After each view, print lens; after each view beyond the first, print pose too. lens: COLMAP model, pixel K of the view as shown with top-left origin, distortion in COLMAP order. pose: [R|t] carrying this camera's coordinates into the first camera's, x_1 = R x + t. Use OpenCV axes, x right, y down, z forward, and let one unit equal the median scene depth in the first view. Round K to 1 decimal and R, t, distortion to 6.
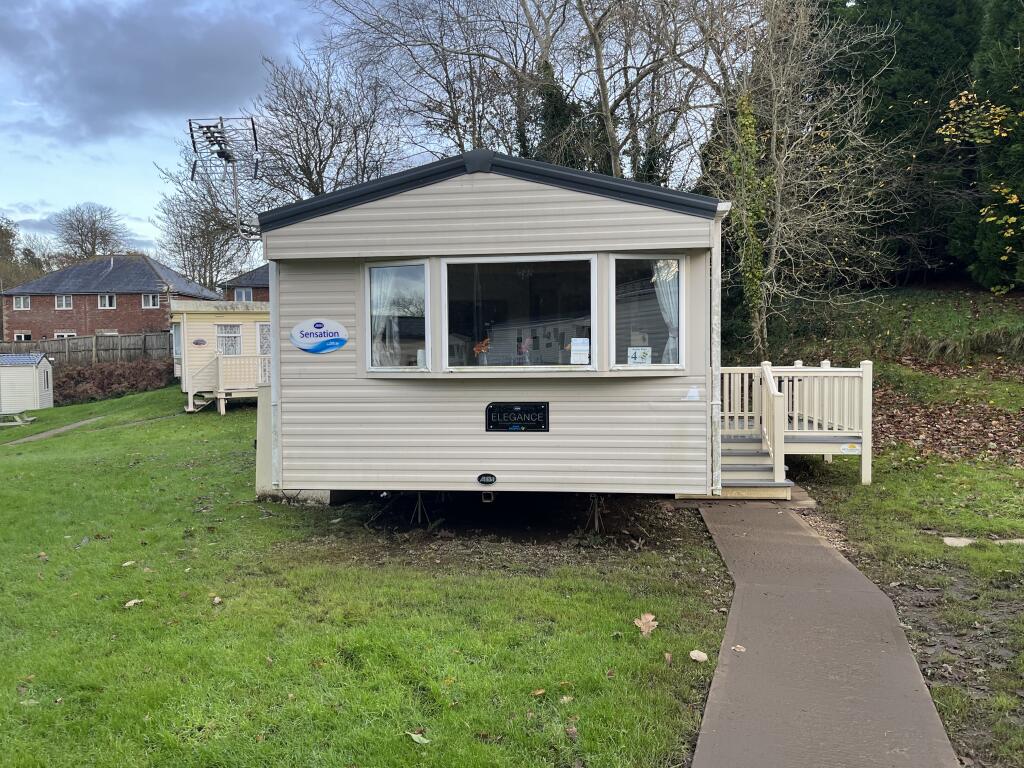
lens RADIAL K [[777.5, 0, 512.0], [0, 777.5, 384.0], [0, 0, 1]] dist [0.086122, -0.217553]
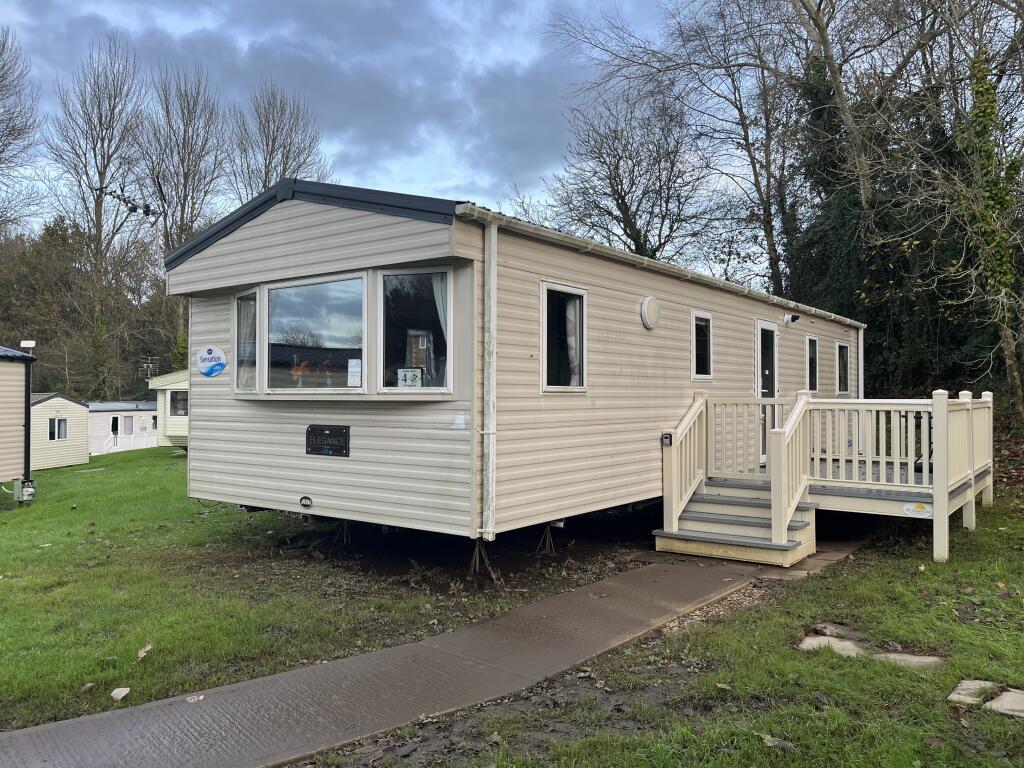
lens RADIAL K [[785.0, 0, 512.0], [0, 785.0, 384.0], [0, 0, 1]] dist [0.051381, -0.002241]
pose [[0.870481, 0.003177, -0.492191, 0.697845], [-0.023325, 0.999122, -0.034802, 0.000130], [0.491649, 0.041775, 0.869791, 0.243556]]
